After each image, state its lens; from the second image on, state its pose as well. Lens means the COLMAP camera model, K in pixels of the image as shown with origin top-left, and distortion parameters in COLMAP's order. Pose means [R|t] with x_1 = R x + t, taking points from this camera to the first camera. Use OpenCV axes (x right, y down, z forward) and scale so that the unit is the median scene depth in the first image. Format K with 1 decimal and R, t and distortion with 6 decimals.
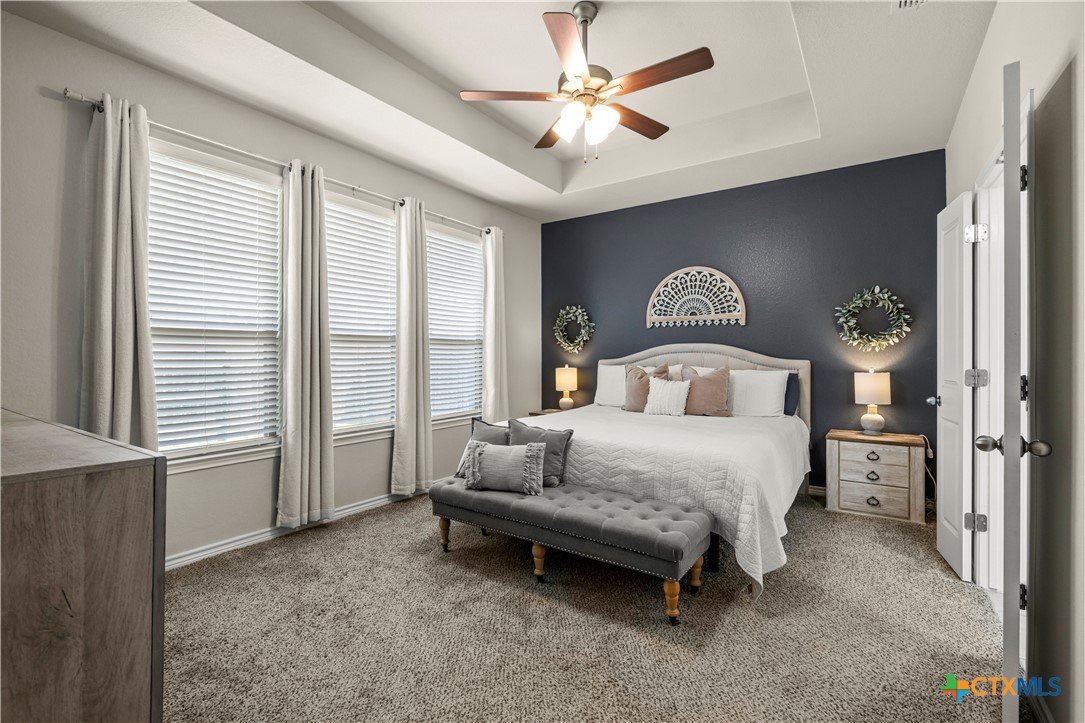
lens RADIAL K [[484.7, 0, 547.3], [0, 484.7, 353.6], [0, 0, 1]] dist [-0.008511, 0.001905]
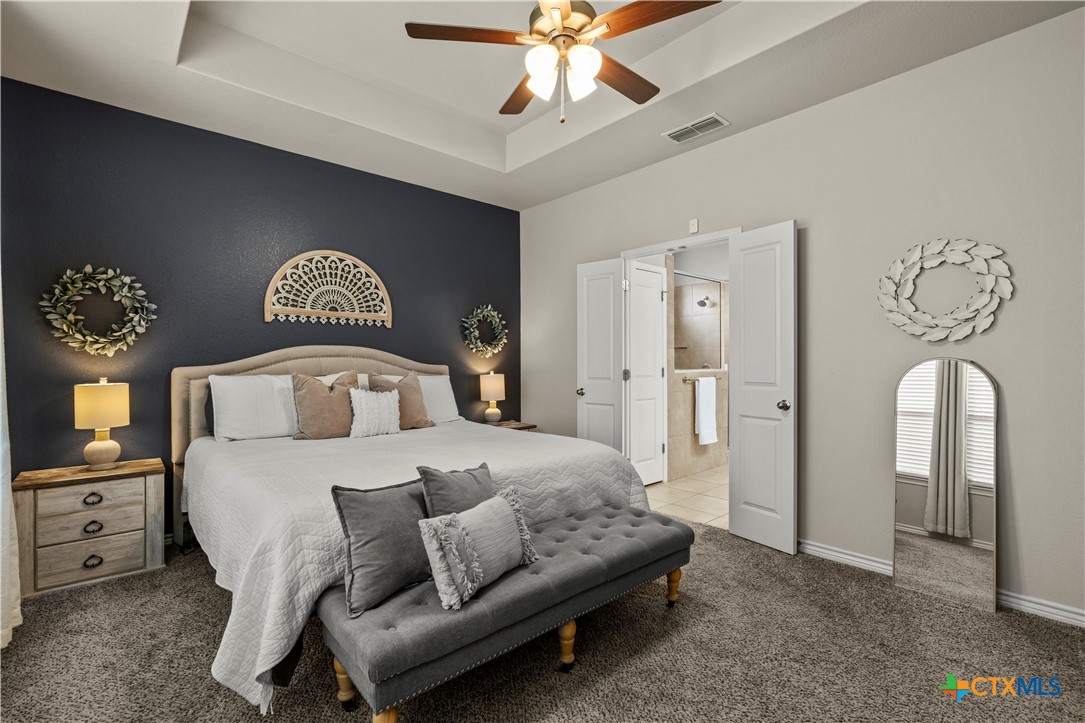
lens RADIAL K [[484.7, 0, 543.7], [0, 484.7, 357.2], [0, 0, 1]] dist [-0.008511, 0.001905]
pose [[0.246916, 0.010285, 0.968982, -0.396415], [-0.004337, 0.999945, -0.009509, 0.004387], [-0.969027, -0.001854, 0.246947, 0.463817]]
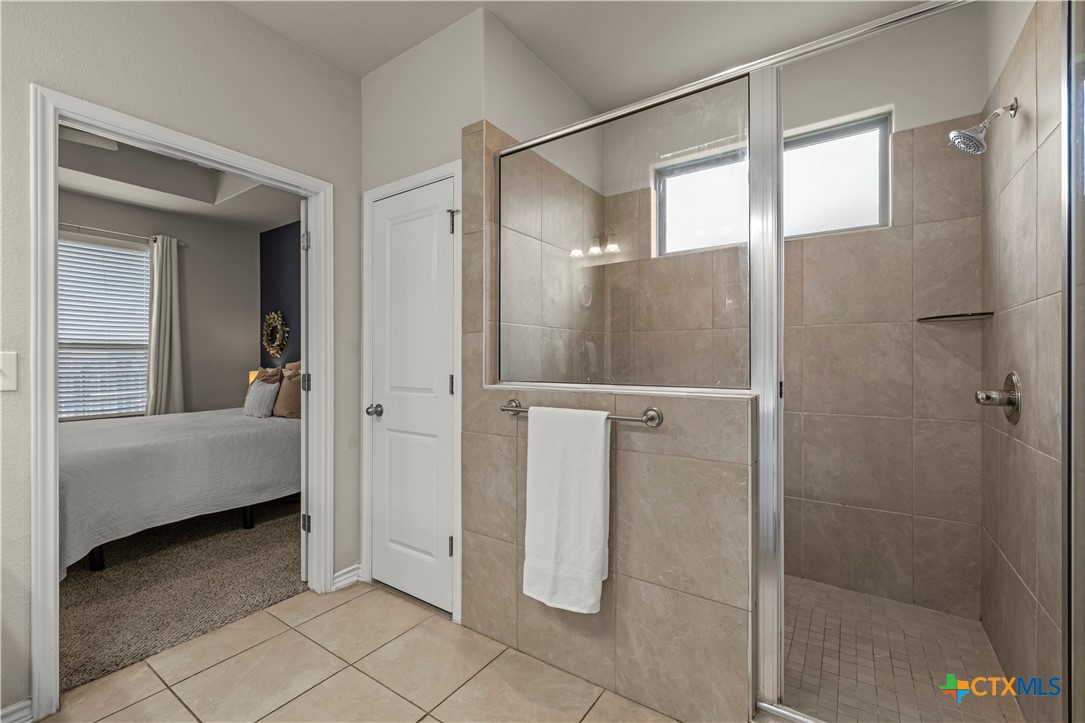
lens RADIAL K [[457.3, 0, 565.3], [0, 457.3, 356.2], [0, 0, 1]] dist [-0.002582, 0.001936]
pose [[0.999981, 0.002302, 0.005651, 0.786580], [-0.002299, 0.999997, -0.000602, -0.002718], [-0.005652, 0.000589, 0.999984, 0.008955]]
